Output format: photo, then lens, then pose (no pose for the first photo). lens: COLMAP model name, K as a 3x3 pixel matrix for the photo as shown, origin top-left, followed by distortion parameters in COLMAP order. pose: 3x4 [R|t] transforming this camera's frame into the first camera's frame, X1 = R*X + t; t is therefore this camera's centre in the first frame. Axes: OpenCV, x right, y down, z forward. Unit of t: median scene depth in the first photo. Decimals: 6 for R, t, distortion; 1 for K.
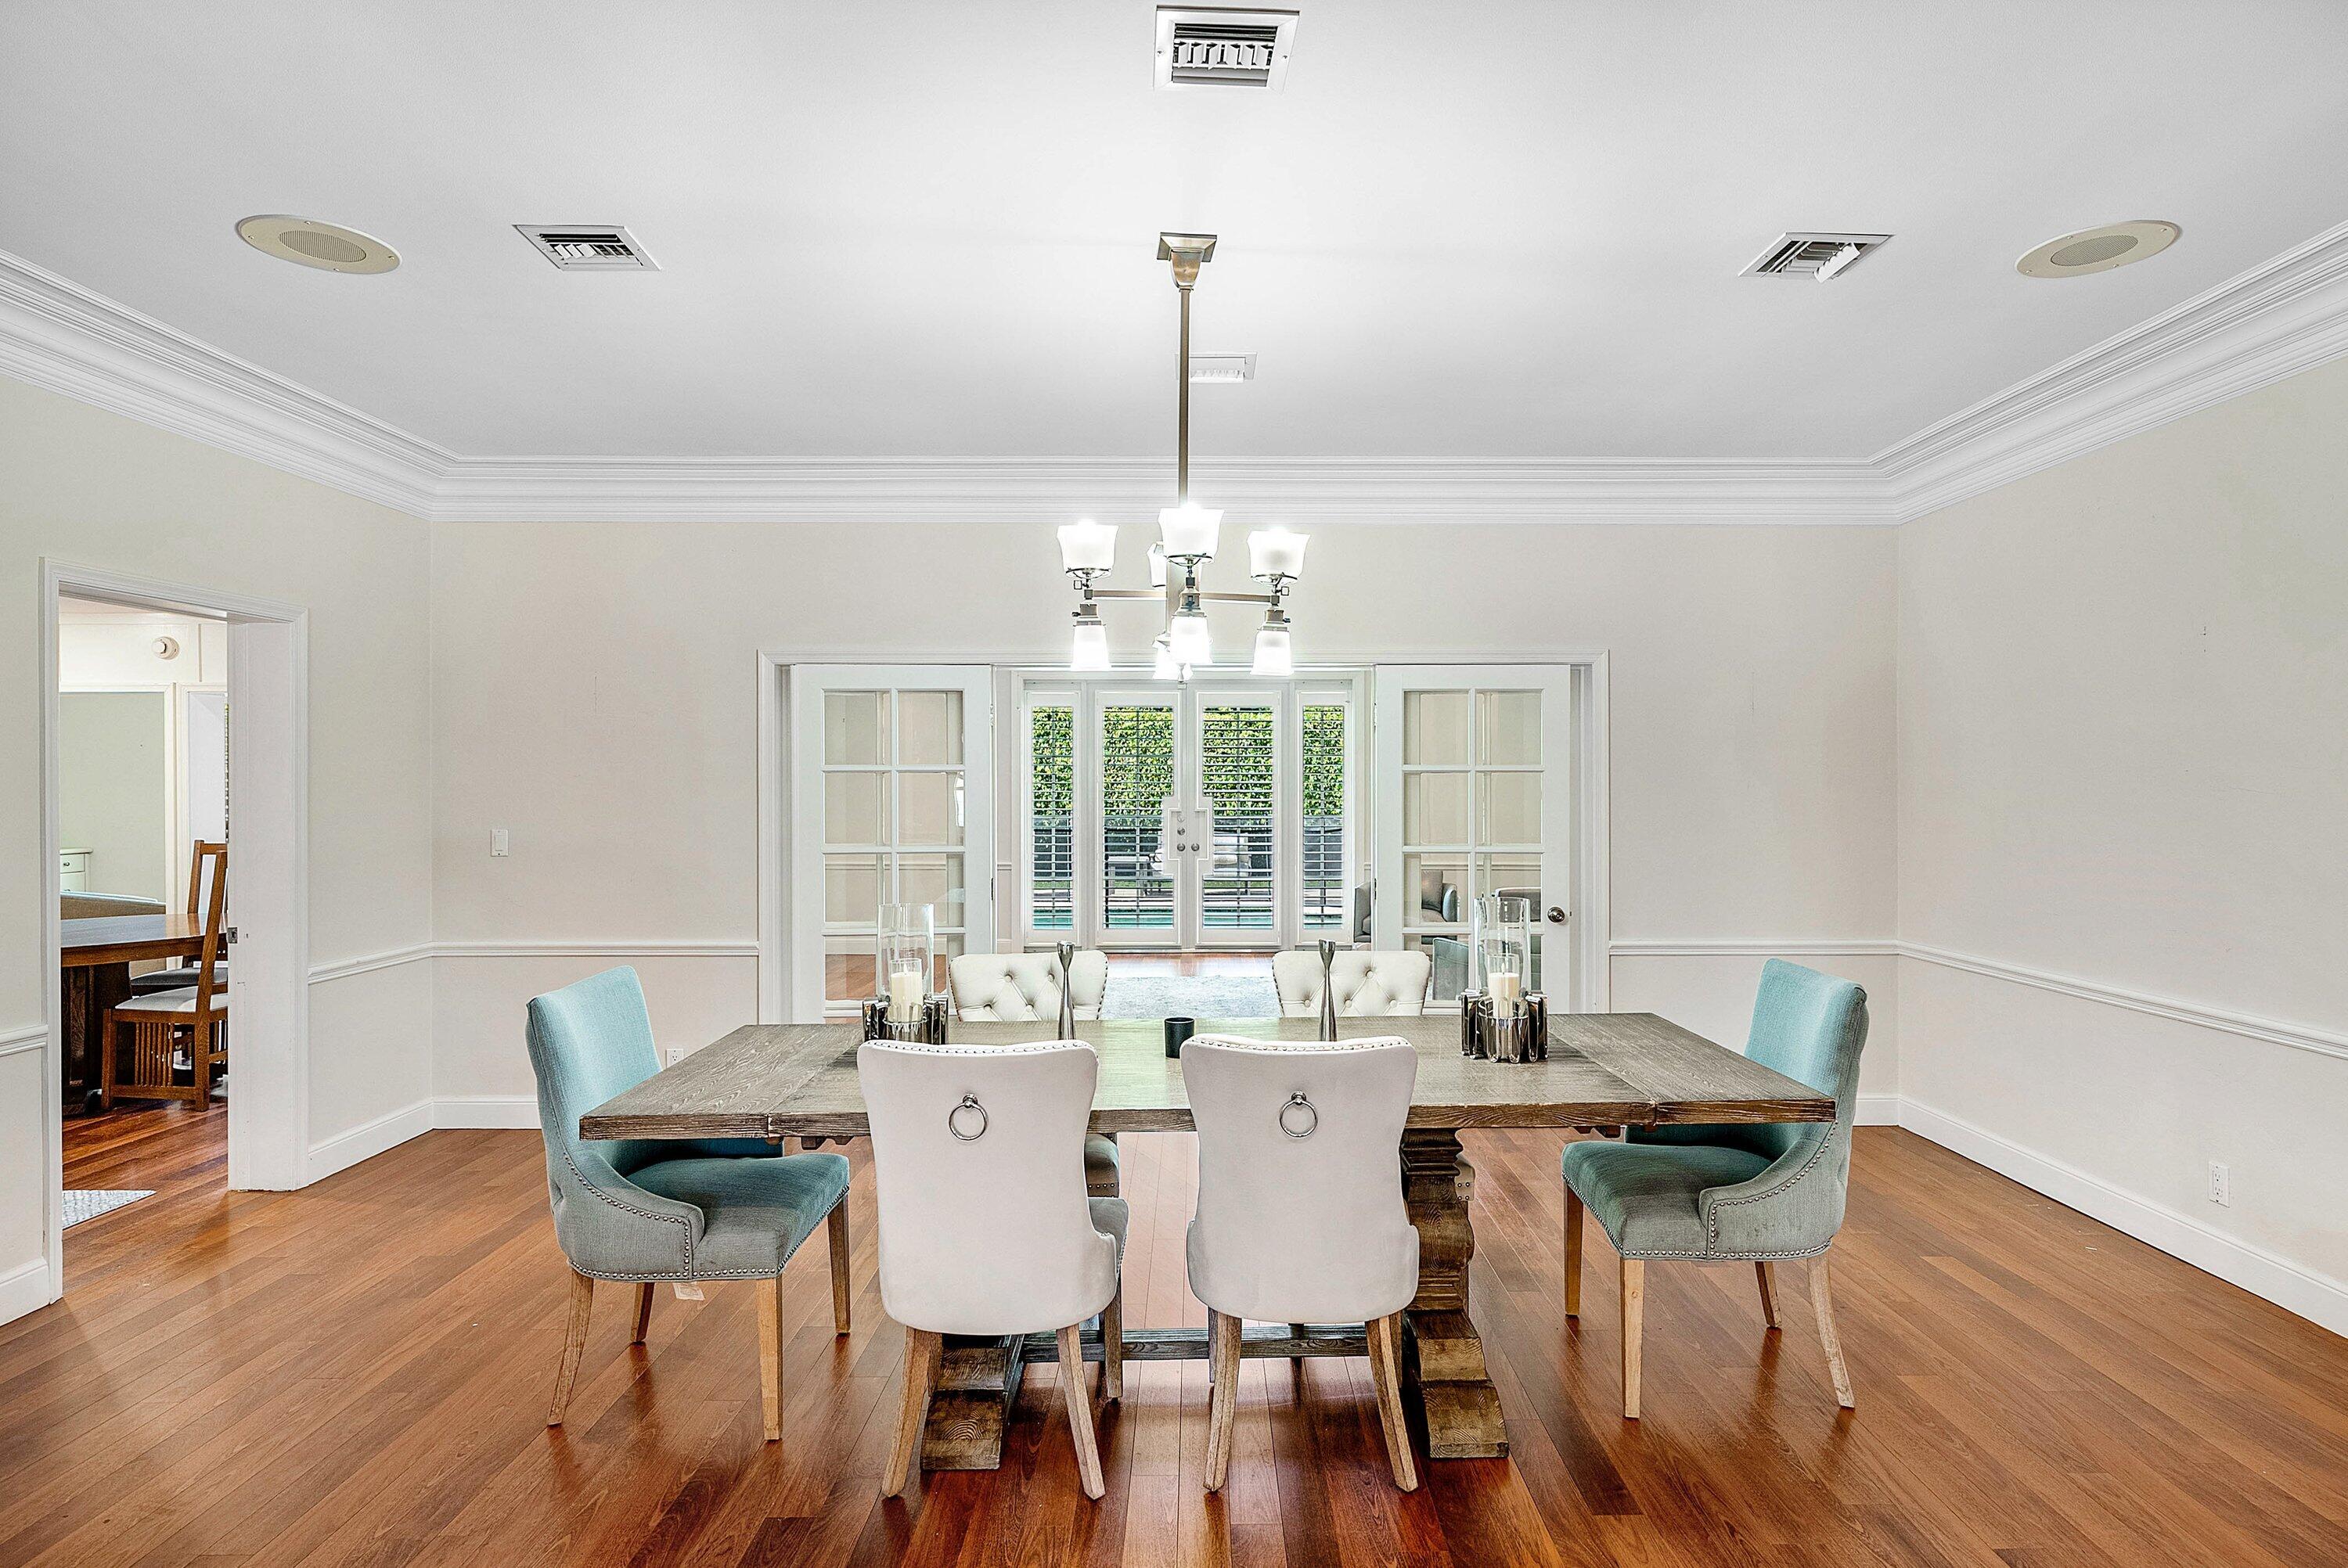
lens RADIAL K [[1296.8, 0, 1174.0], [0, 1296.8, 784.0], [0, 0, 1]] dist [0.001380, 0.000145]
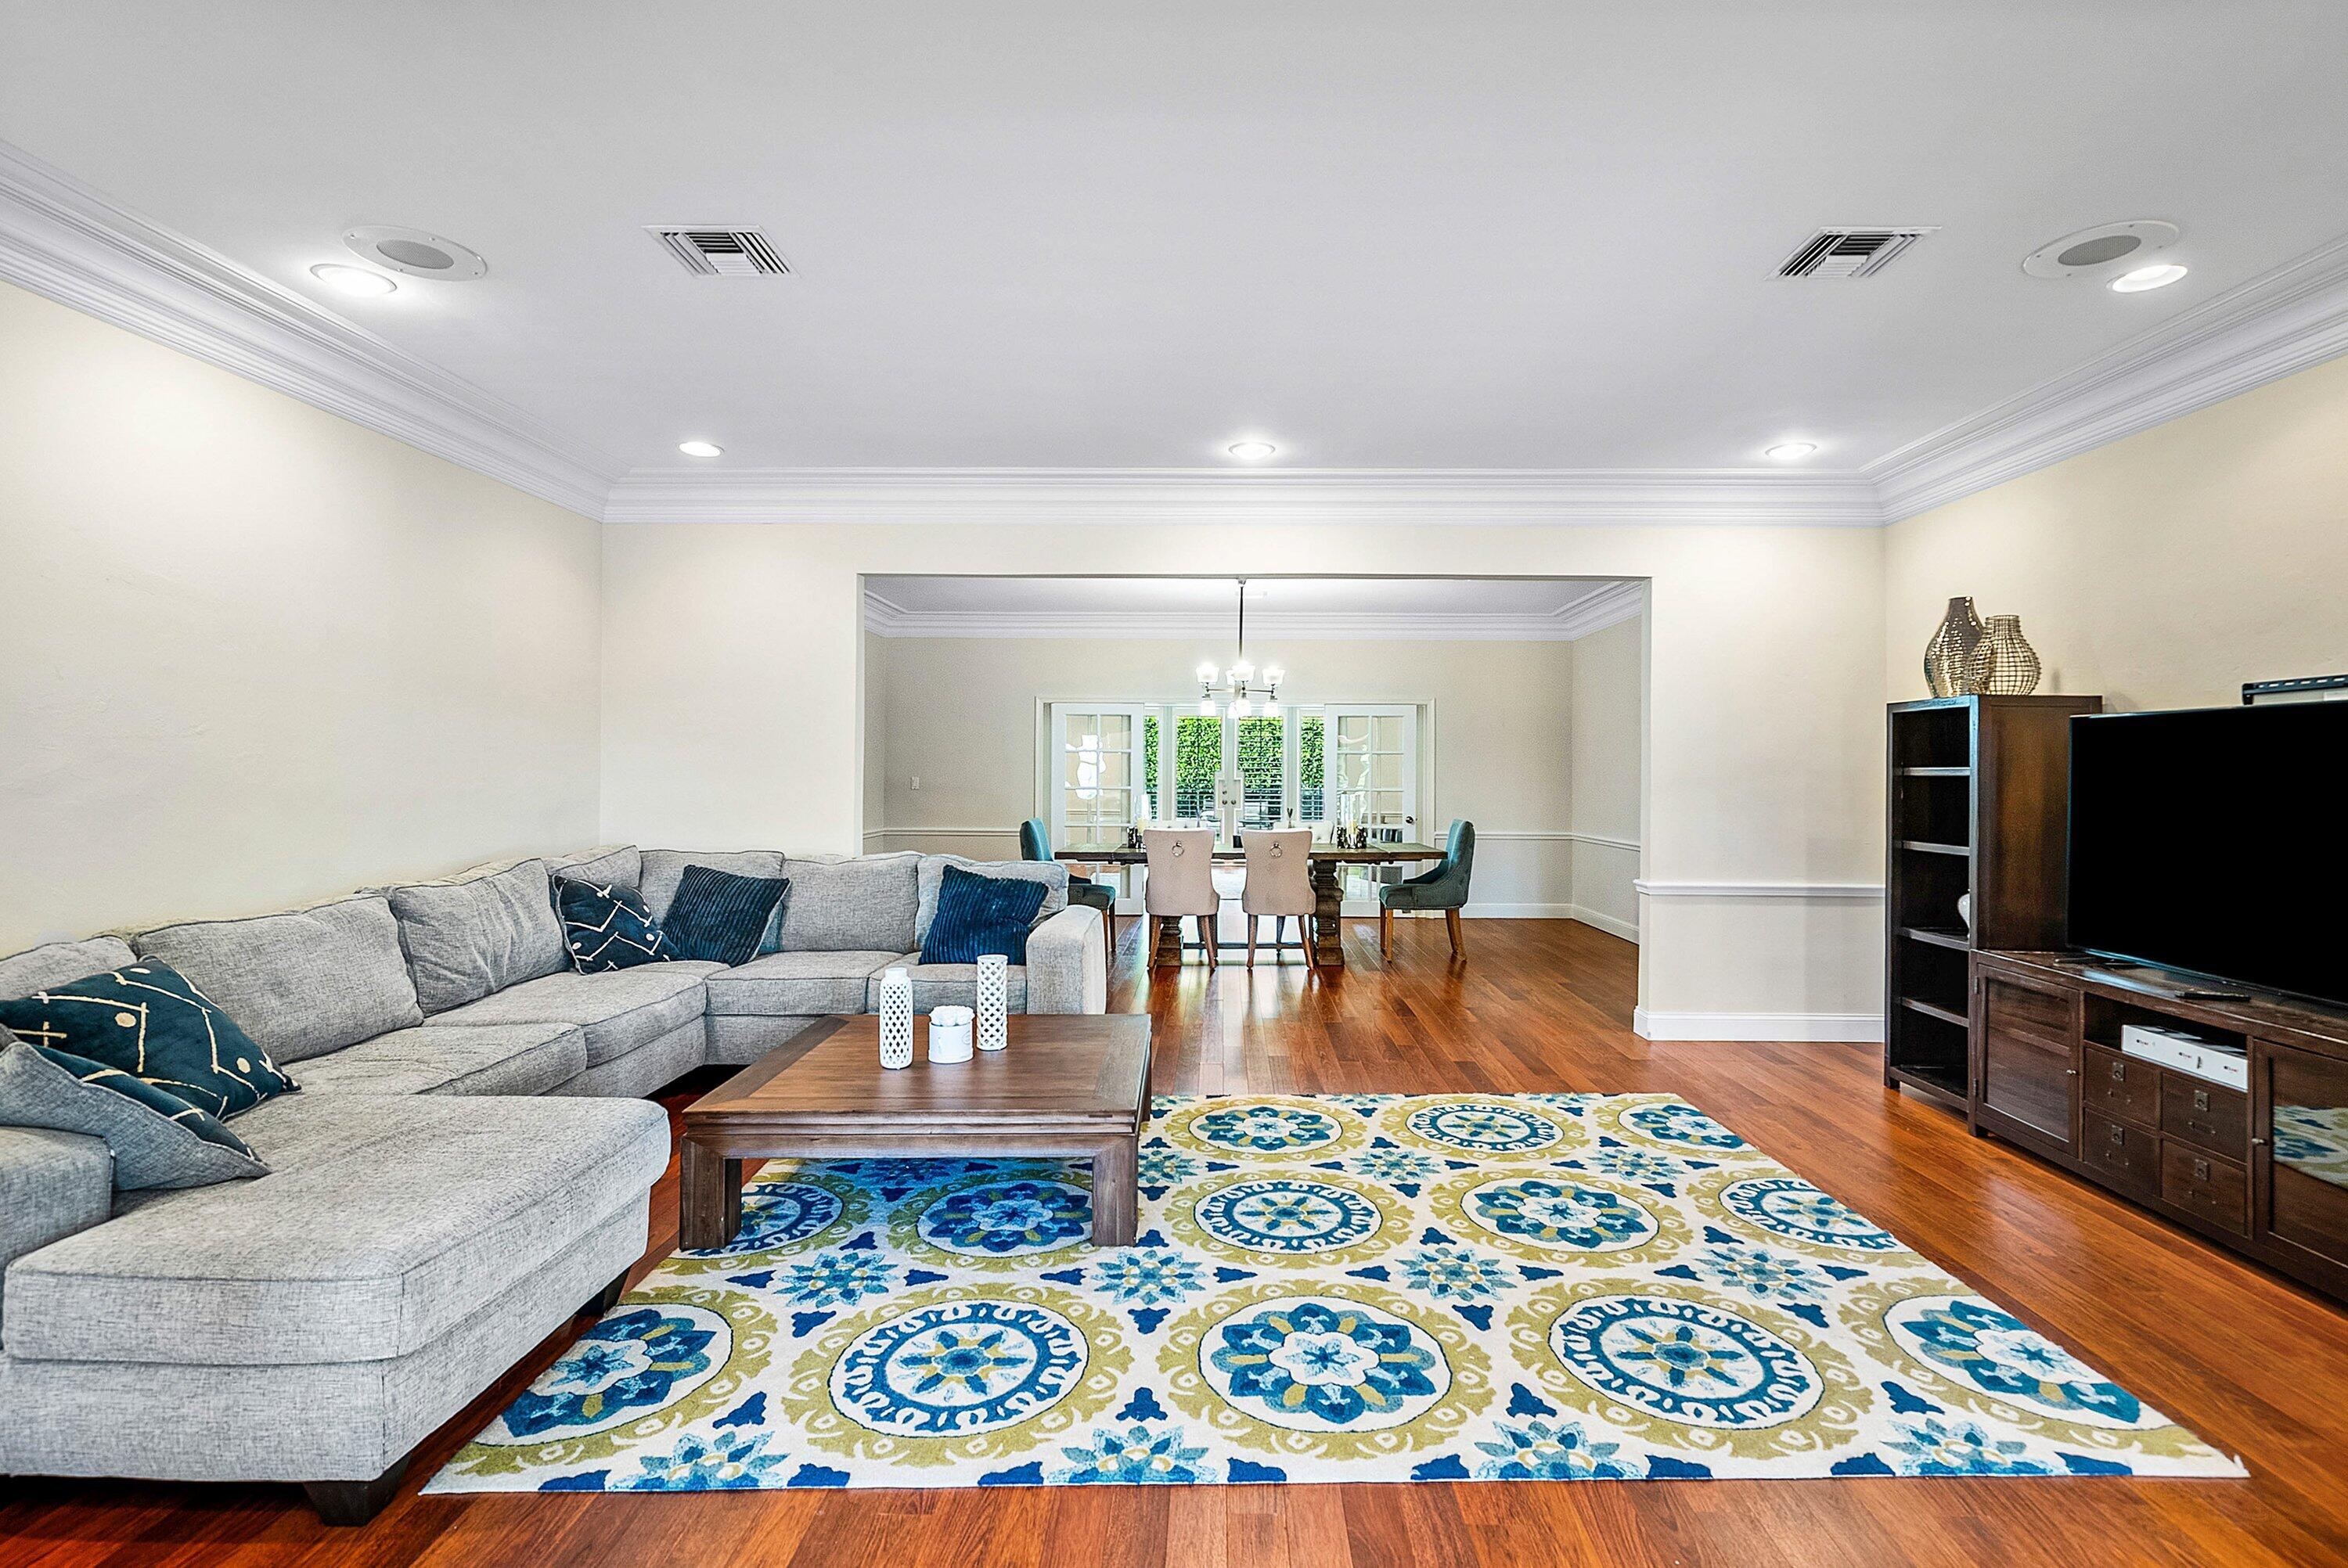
lens RADIAL K [[1100.6, 0, 1185.7], [0, 1100.6, 754.6], [0, 0, 1]] dist [-0.000959, -0.000494]
pose [[0.999777, 0.004946, -0.020532, -0.037709], [-0.005279, 0.999855, -0.016191, 0.023299], [0.020449, 0.016296, 0.999658, -0.863105]]
